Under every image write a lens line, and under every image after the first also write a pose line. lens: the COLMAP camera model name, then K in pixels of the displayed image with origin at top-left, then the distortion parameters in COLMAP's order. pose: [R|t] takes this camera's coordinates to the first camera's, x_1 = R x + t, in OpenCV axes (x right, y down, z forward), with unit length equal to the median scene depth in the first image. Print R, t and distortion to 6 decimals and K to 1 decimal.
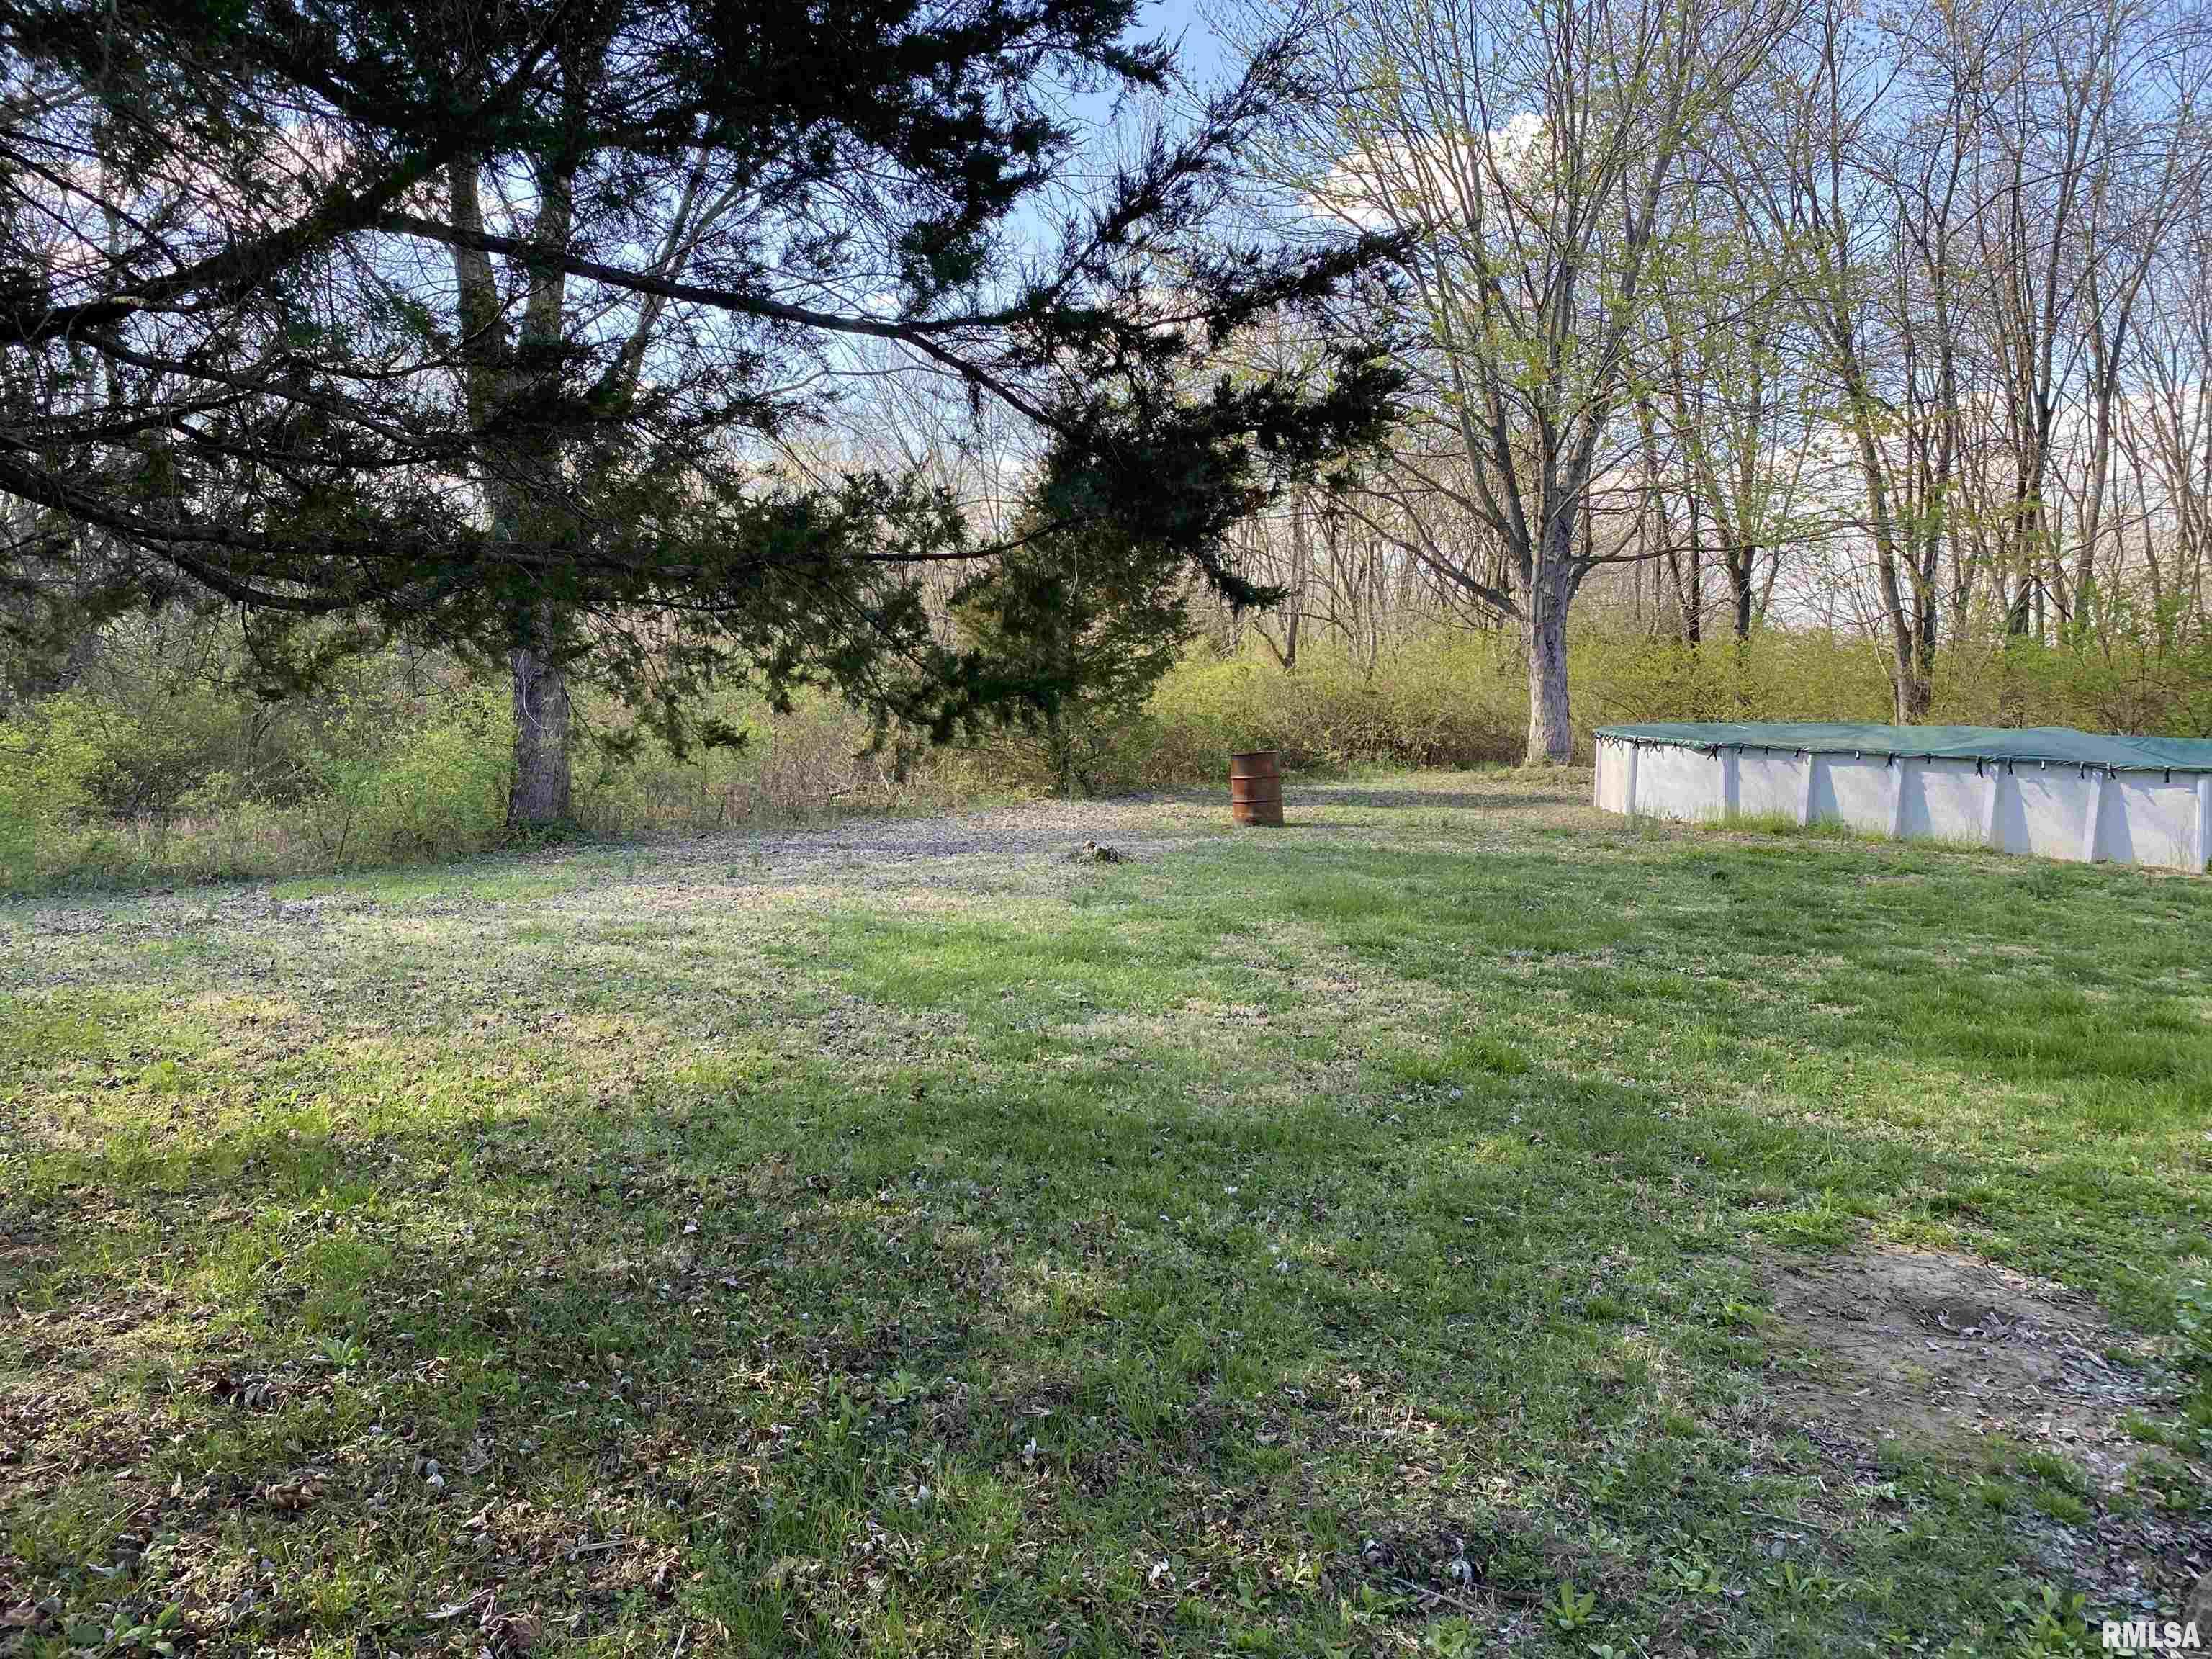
lens RADIAL K [[1675.9, 0, 1114.5], [0, 1675.9, 829.2], [0, 0, 1]] dist [0.083406, -0.167761]
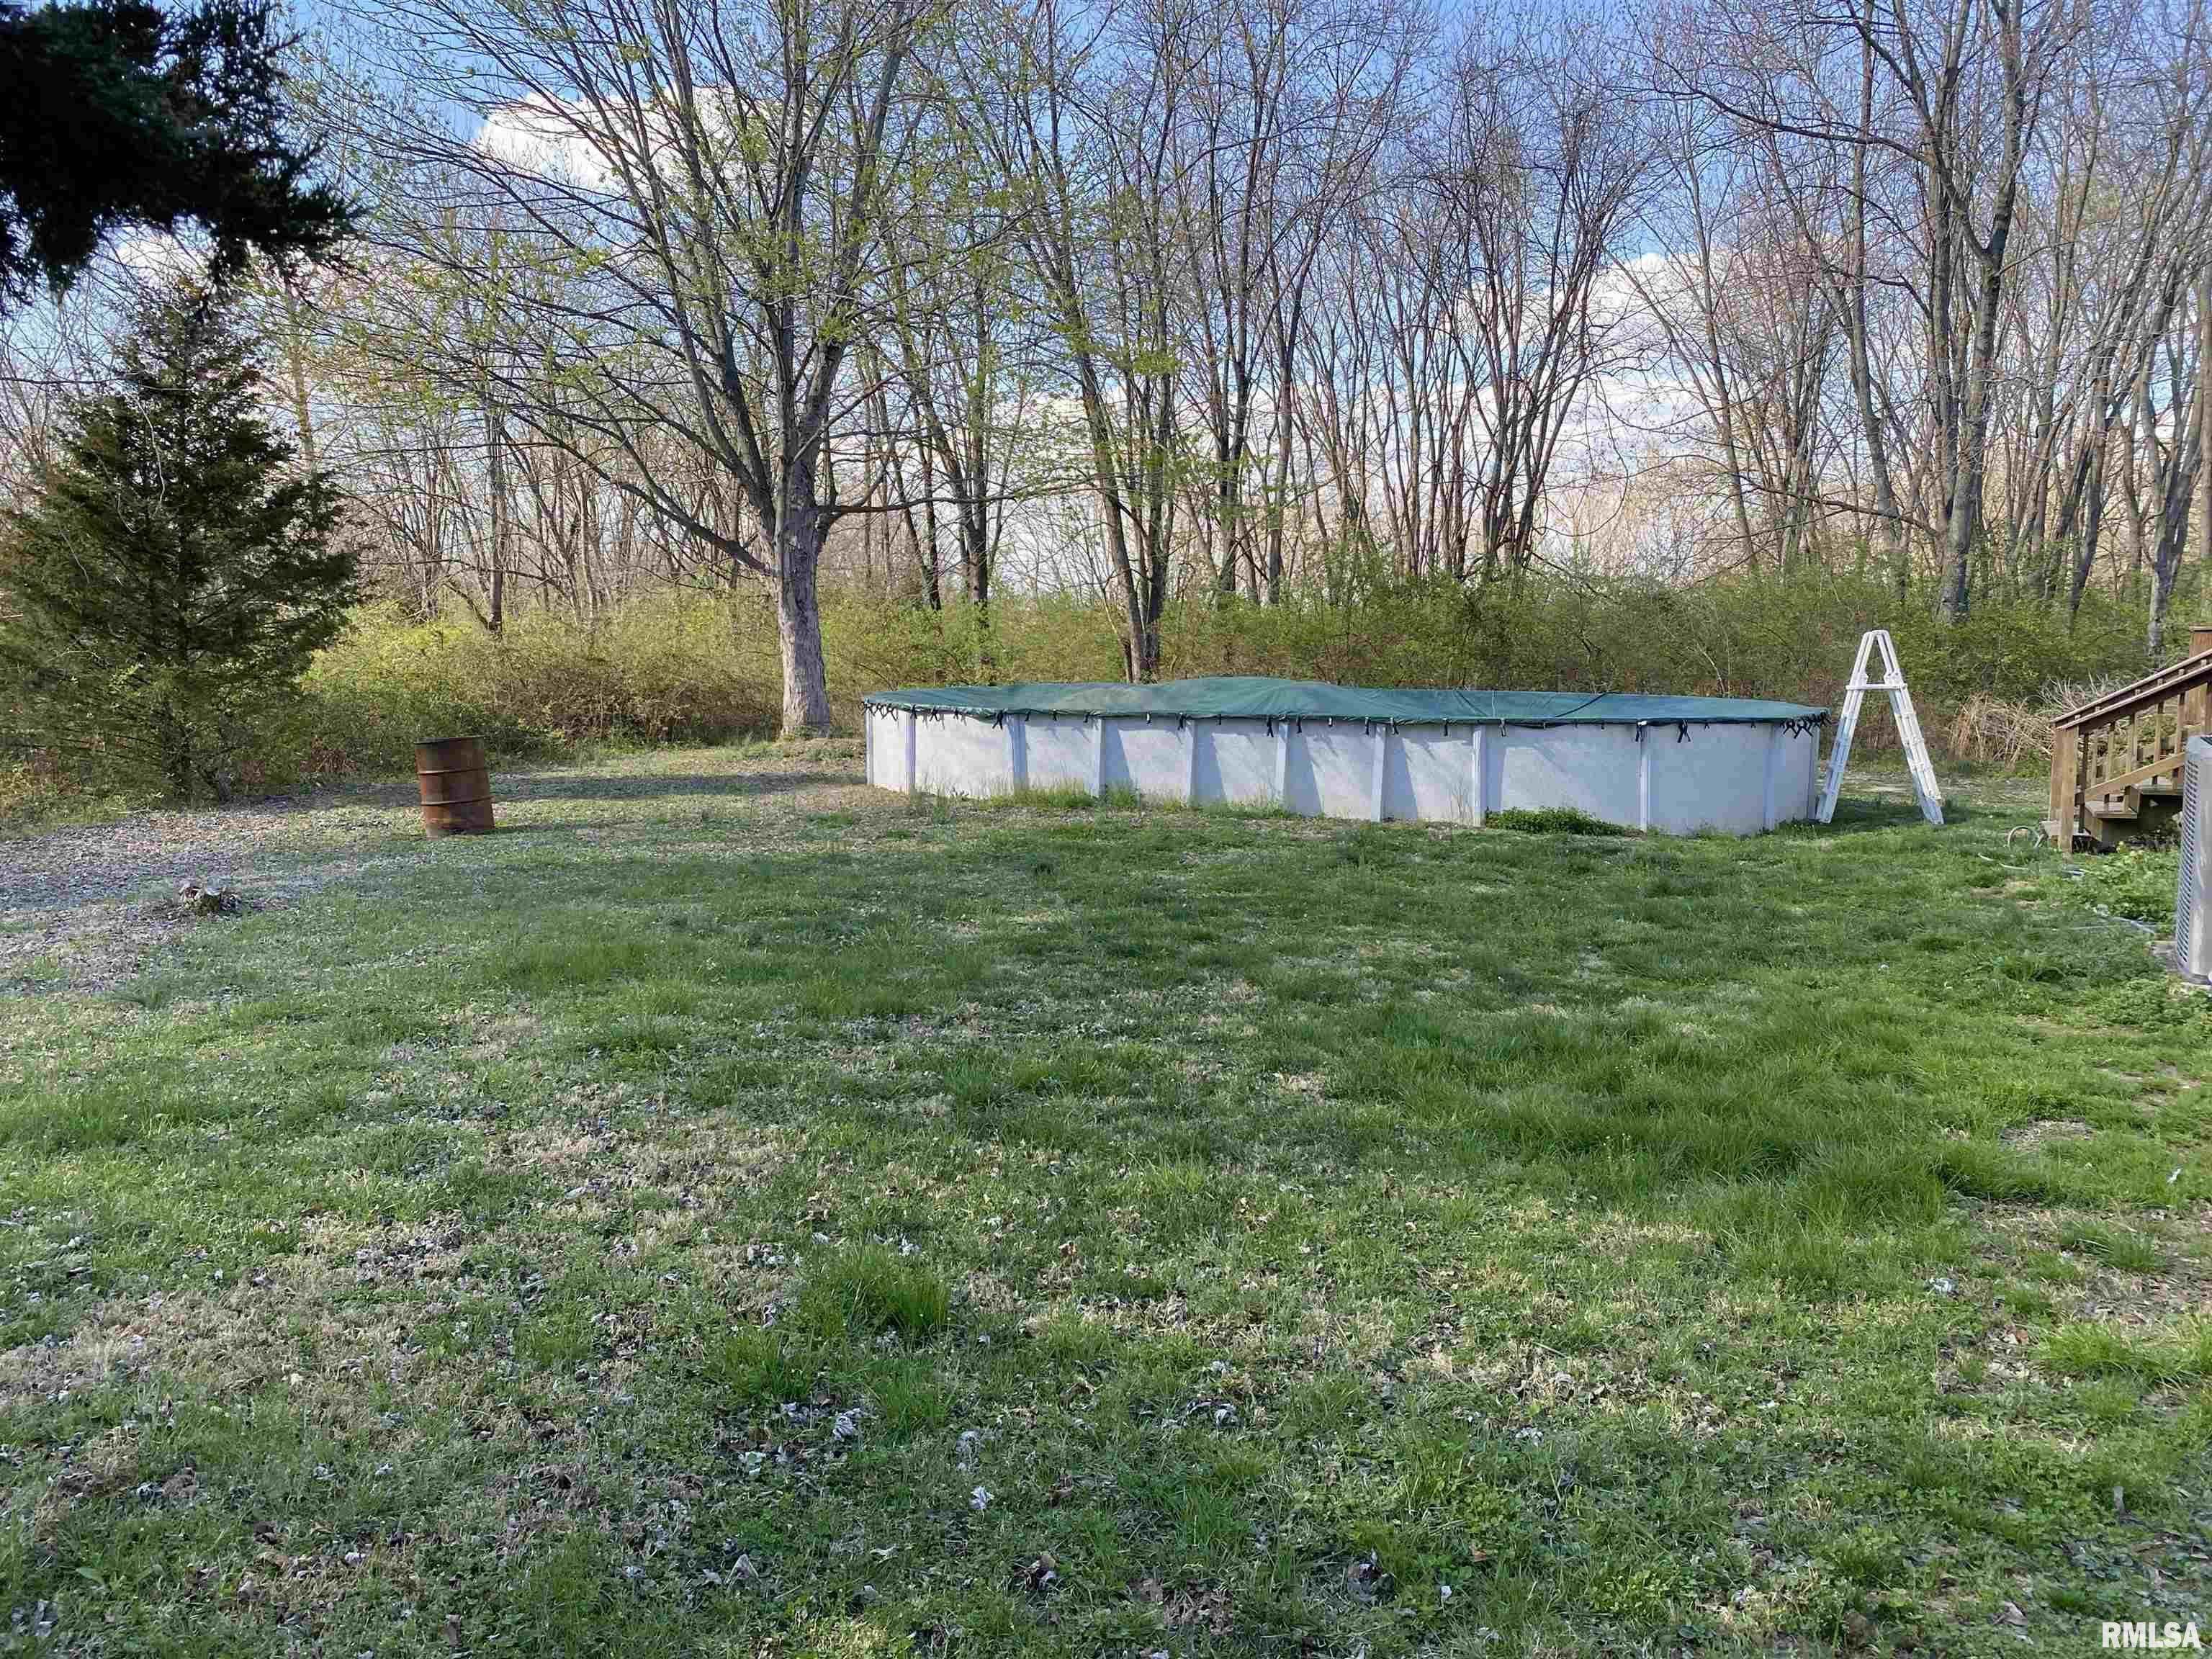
lens RADIAL K [[1675.9, 0, 1114.5], [0, 1675.9, 829.2], [0, 0, 1]] dist [0.083406, -0.167761]
pose [[0.900328, -0.063774, 0.430514, 0.018383], [0.055310, 0.997951, 0.032162, -0.010510], [-0.431683, -0.005145, 0.902011, 0.138932]]
